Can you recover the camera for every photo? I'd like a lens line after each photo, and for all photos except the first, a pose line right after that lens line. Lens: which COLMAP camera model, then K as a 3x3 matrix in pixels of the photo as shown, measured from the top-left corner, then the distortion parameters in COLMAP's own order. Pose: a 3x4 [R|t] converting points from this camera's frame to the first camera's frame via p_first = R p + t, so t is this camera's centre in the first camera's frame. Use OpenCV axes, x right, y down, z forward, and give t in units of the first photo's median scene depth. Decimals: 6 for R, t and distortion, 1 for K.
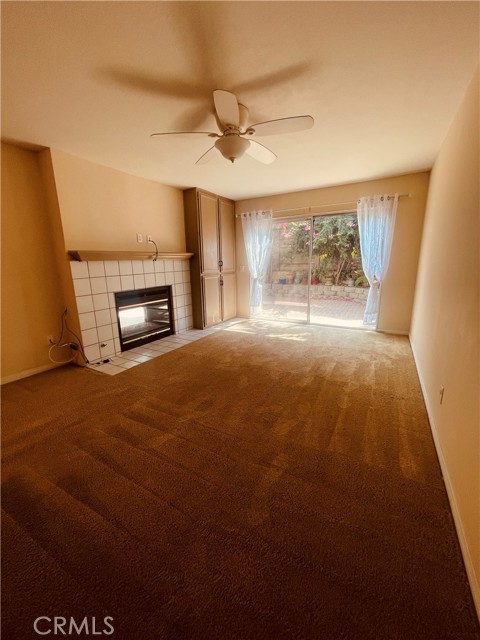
lens RADIAL K [[259.1, 0, 237.6], [0, 259.1, 315.6], [0, 0, 1]] dist [0.006177, 0.000215]
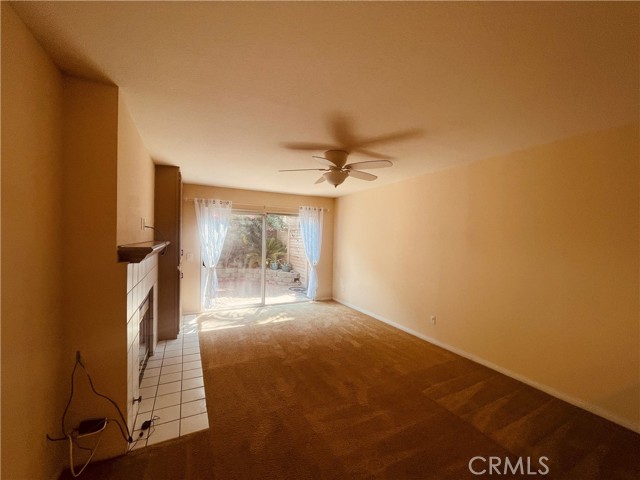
lens RADIAL K [[259.1, 0, 317.9], [0, 259.1, 242.1], [0, 0, 1]] dist [0.006177, 0.000215]
pose [[0.544984, 0.017341, 0.838267, -0.892148], [0.144383, 0.982910, -0.114201, -0.126473], [-0.825921, 0.183270, 0.533166, 0.307968]]
